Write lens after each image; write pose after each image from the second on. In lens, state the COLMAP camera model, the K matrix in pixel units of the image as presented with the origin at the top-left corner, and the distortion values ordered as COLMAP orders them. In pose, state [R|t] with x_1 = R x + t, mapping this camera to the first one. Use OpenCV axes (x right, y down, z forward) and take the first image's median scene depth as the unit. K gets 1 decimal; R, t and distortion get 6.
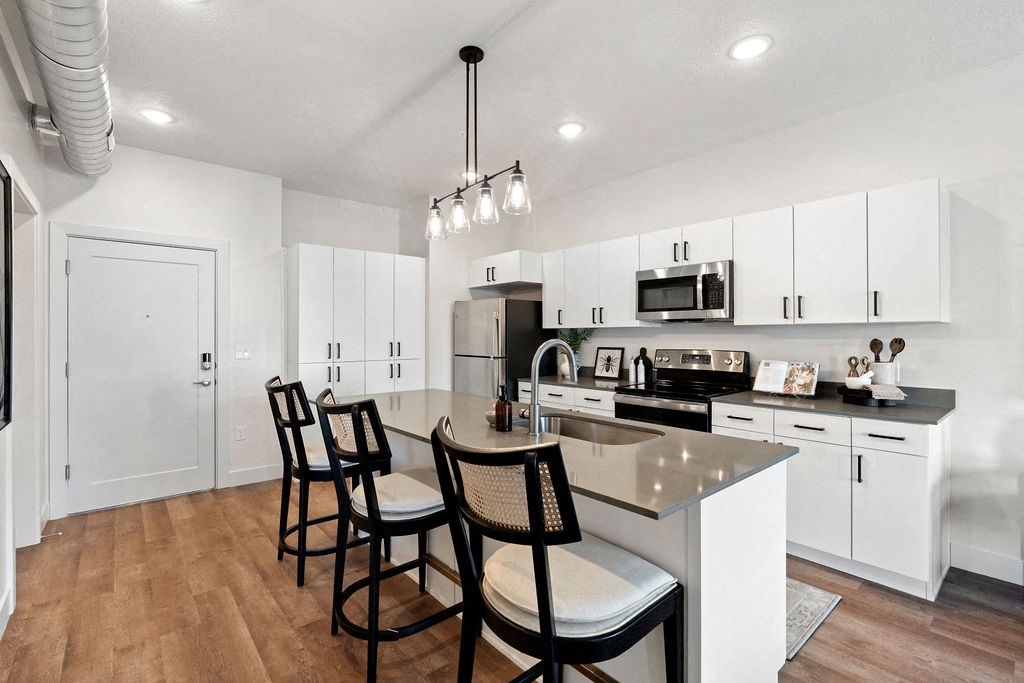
lens RADIAL K [[457.1, 0, 507.6], [0, 457.1, 335.5], [0, 0, 1]] dist [-0.012958, 0.001512]
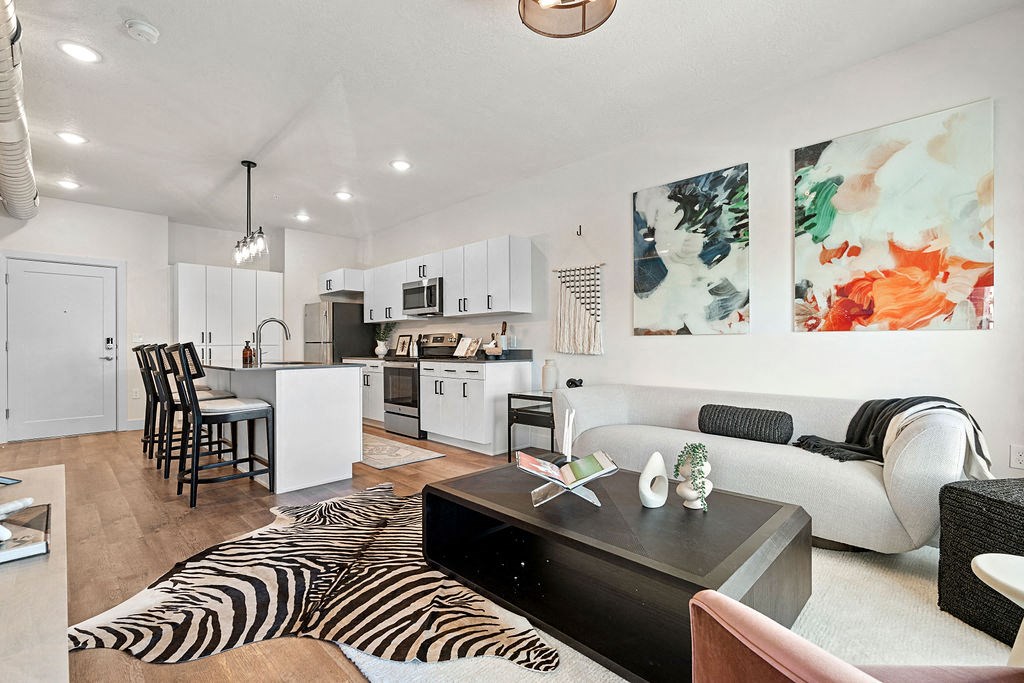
lens RADIAL K [[457.1, 0, 516.3], [0, 457.1, 347.5], [0, 0, 1]] dist [-0.012958, 0.001512]
pose [[0.996435, -0.003880, 0.084271, 0.560649], [0.003584, 0.999987, 0.003675, 0.075654], [-0.084284, -0.003360, 0.996436, -0.607271]]
